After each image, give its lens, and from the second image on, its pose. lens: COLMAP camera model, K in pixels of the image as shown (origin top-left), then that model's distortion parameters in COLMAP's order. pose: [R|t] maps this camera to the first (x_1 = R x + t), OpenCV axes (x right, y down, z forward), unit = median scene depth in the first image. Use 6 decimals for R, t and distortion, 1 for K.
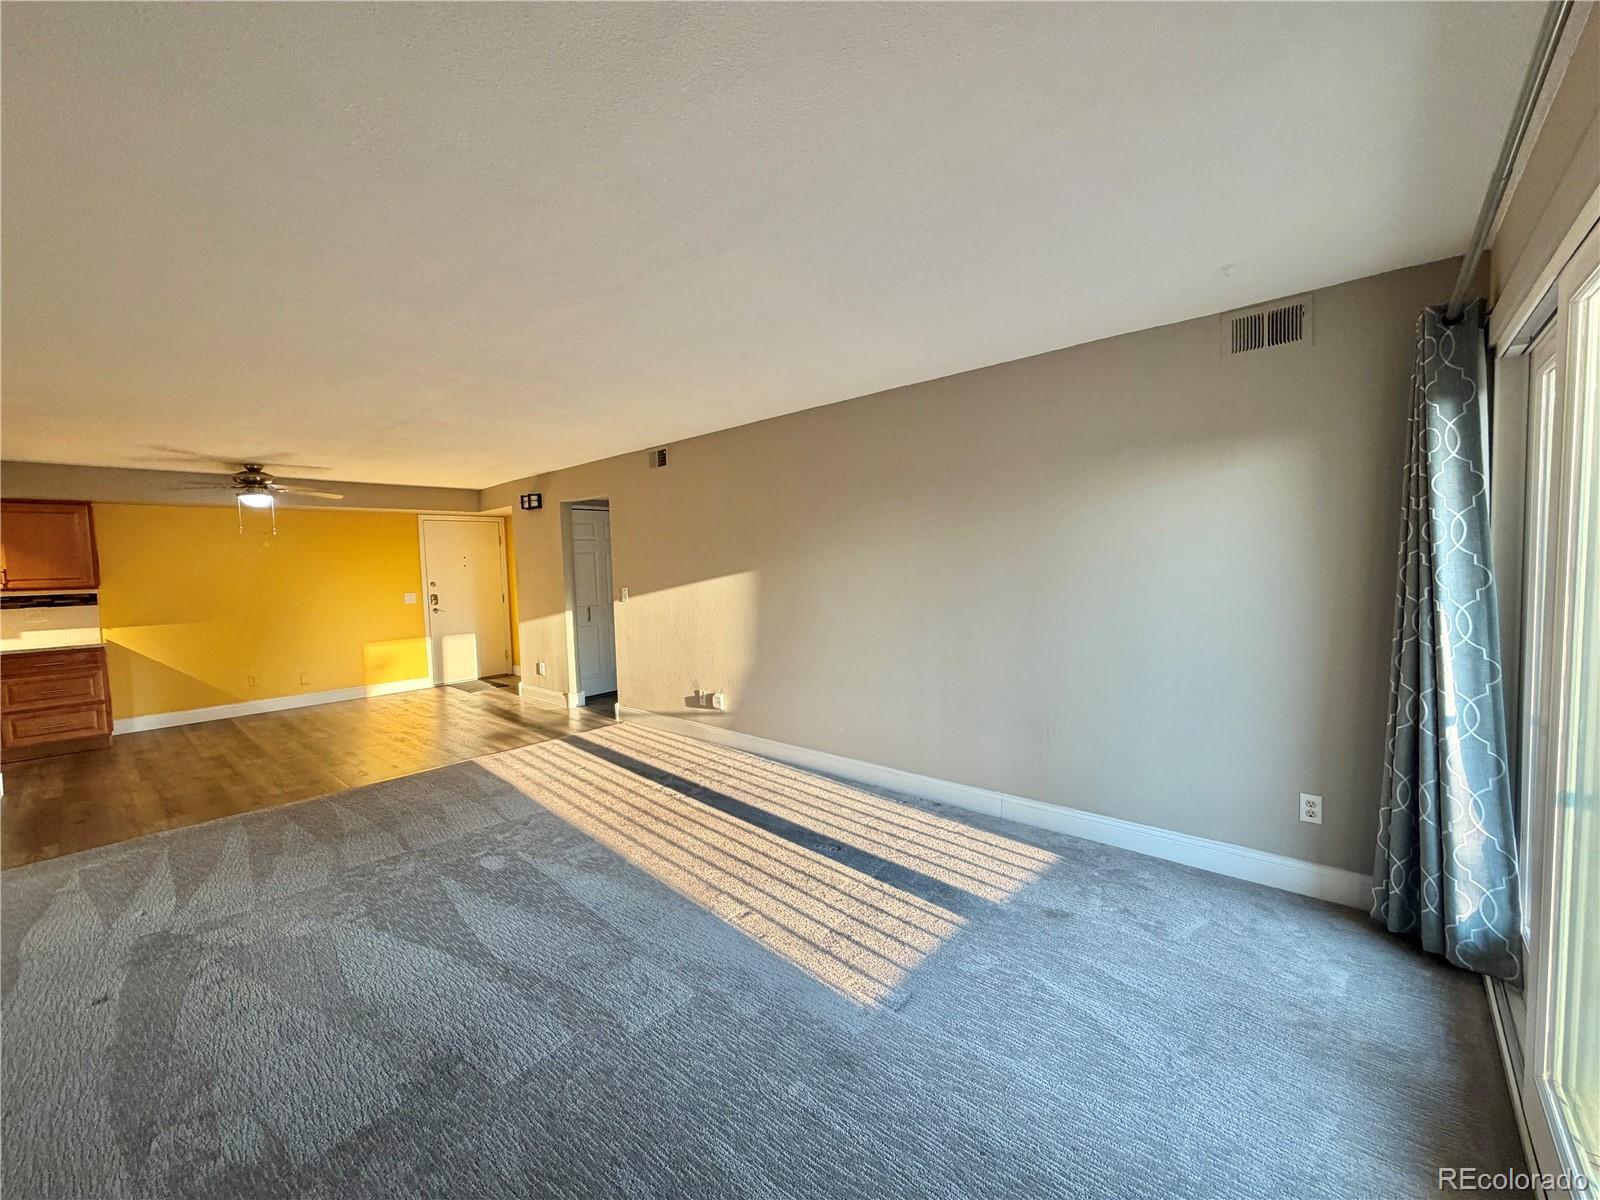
lens RADIAL K [[639.4, 0, 796.2], [0, 639.4, 600.2], [0, 0, 1]] dist [0.001654, -0.000089]
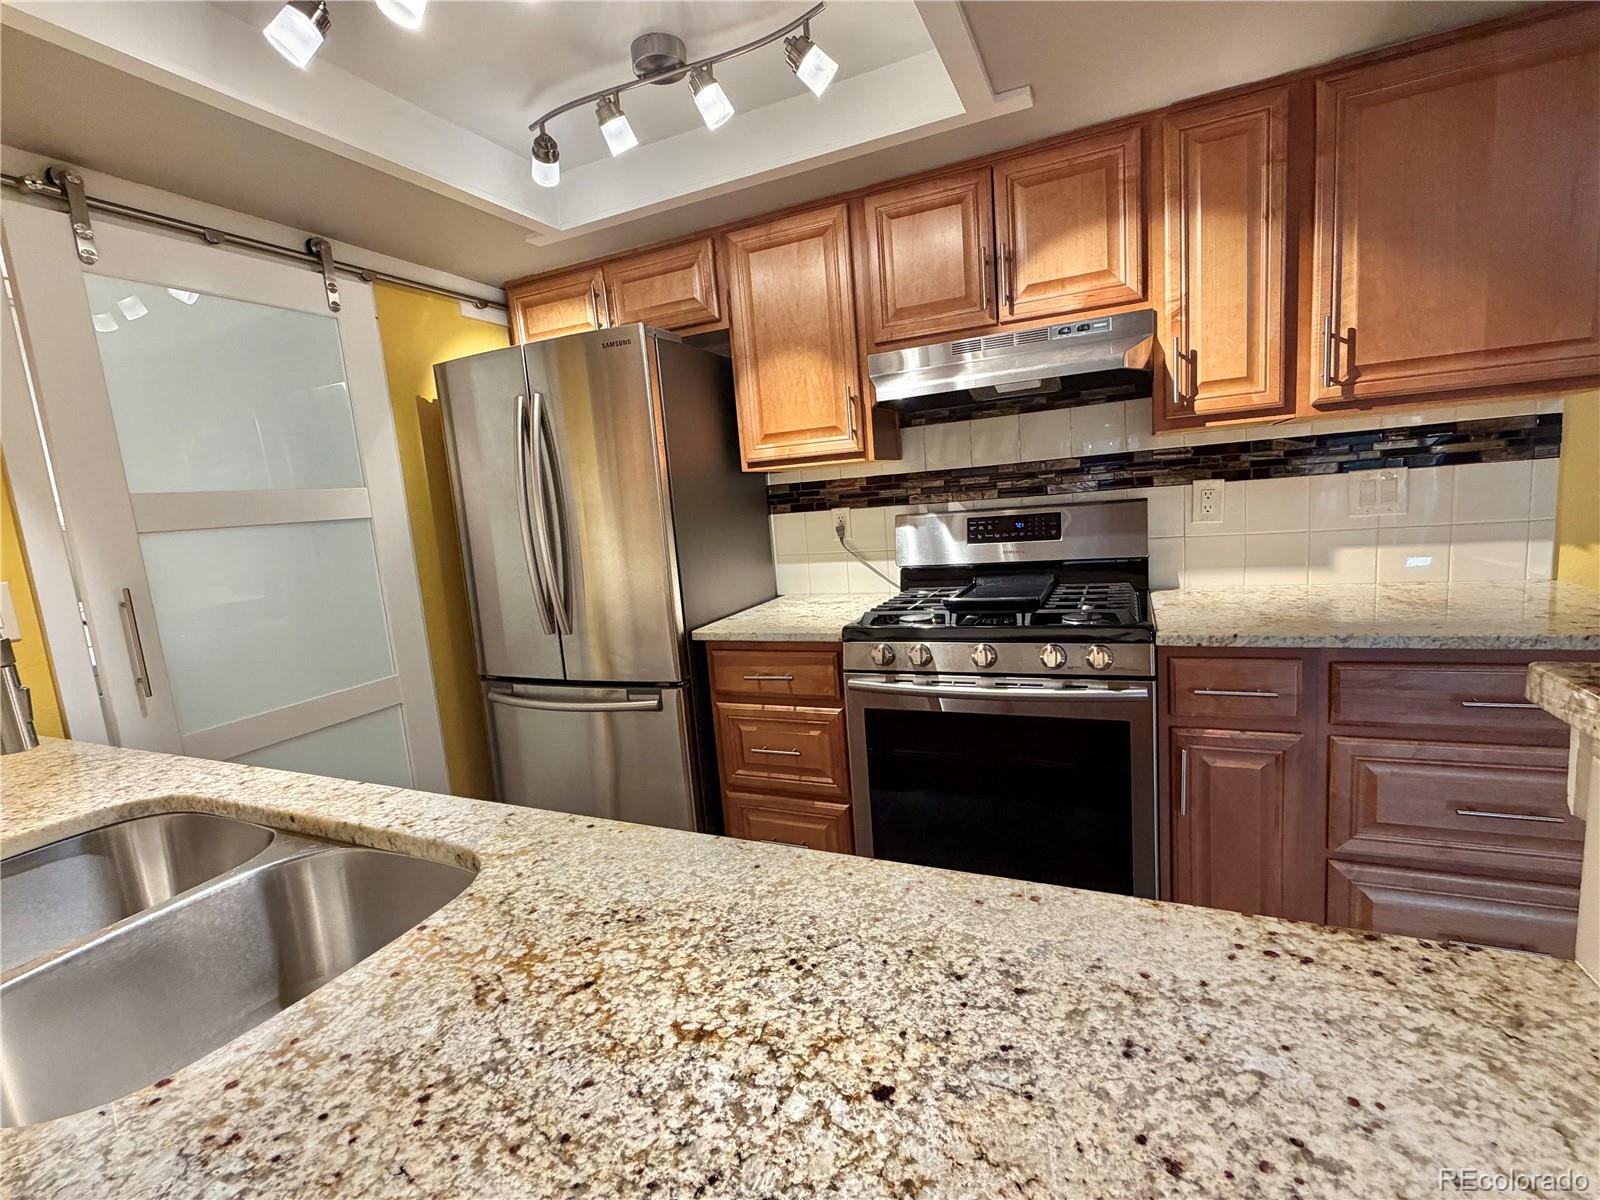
lens RADIAL K [[722.2, 0, 800.0], [0, 722.2, 600.0], [0, 0, 1]] dist [-0.000601, -0.000387]
pose [[0.299157, 0.137114, -0.944301, -1.186567], [0.018376, 0.988611, 0.149370, 0.020772], [0.954027, -0.062038, 0.293230, 0.801494]]
